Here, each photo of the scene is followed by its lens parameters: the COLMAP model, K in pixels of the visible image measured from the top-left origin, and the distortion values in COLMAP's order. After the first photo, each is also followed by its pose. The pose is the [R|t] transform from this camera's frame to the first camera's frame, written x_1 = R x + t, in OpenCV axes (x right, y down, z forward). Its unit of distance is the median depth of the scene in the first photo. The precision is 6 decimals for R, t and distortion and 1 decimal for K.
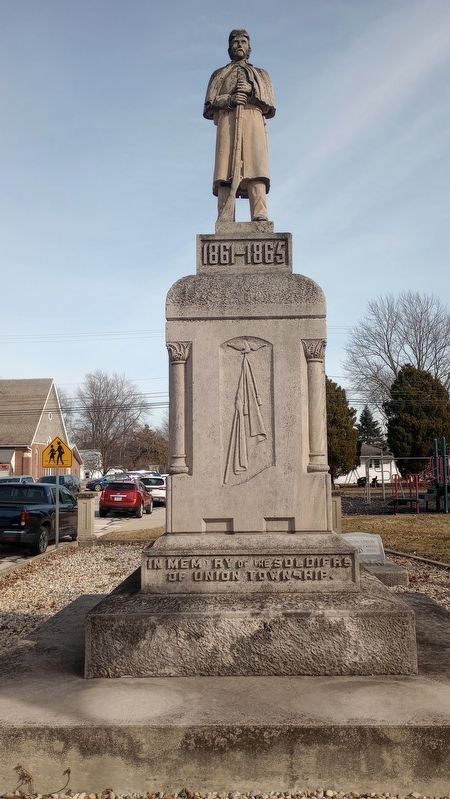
lens RADIAL K [[643.2, 0, 226.9], [0, 643.2, 403.2], [0, 0, 1]] dist [0.002138, 0.001330]
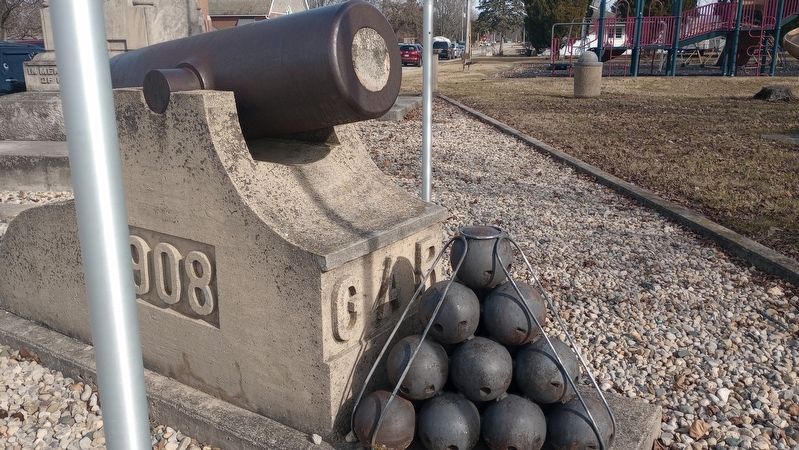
lens RADIAL K [[643.2, 0, 398.7], [0, 643.2, 225.9], [0, 0, 1]] dist [0.002138, 0.001330]
pose [[0.989870, 0.045204, -0.134586, 0.506270], [0.007764, 0.929305, 0.369232, 0.024483], [0.141762, -0.366537, 0.919540, -0.192118]]
